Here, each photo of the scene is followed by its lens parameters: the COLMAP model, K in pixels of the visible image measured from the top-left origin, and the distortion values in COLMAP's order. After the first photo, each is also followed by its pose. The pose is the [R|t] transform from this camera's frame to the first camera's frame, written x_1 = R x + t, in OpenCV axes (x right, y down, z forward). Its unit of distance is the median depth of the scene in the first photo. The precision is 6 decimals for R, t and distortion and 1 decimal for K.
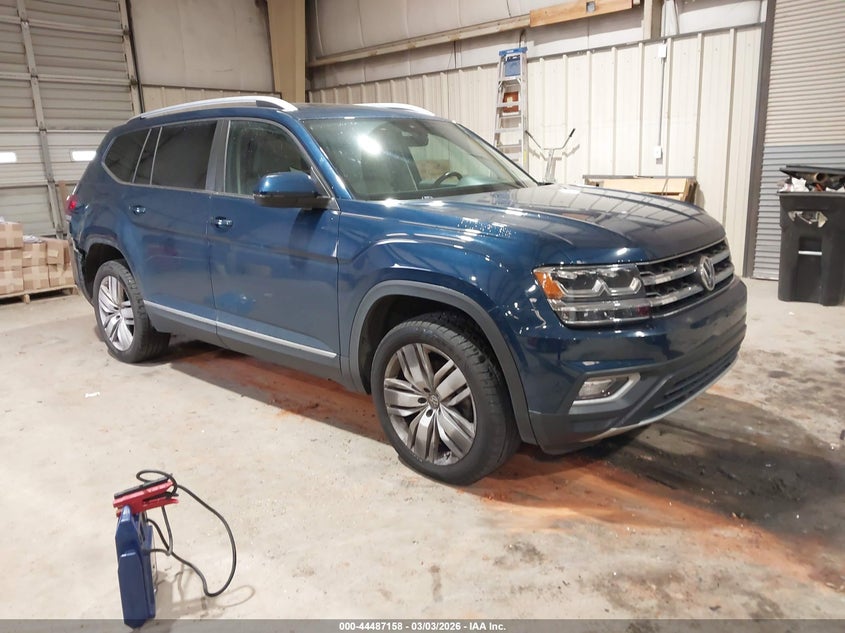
lens RADIAL K [[663.0, 0, 421.6], [0, 663.0, 314.9], [0, 0, 1]] dist [0.024795, -0.028337]
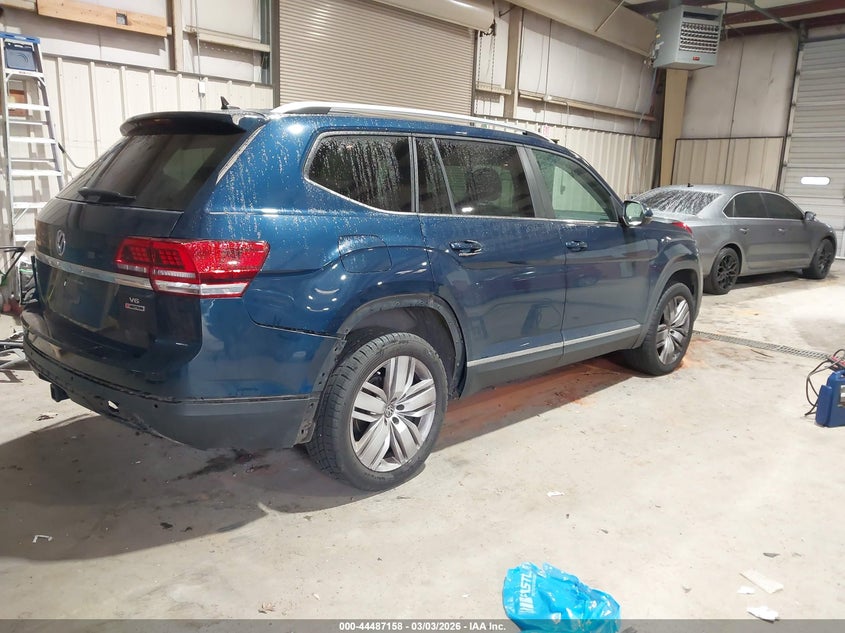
lens RADIAL K [[663.0, 0, 421.7], [0, 663.0, 324.0], [0, 0, 1]] dist [0.024795, -0.028337]
pose [[0.044890, -0.170348, 0.984361, -1.297719], [0.194804, 0.967931, 0.158621, -0.218745], [-0.979814, 0.184636, 0.076635, 1.101408]]
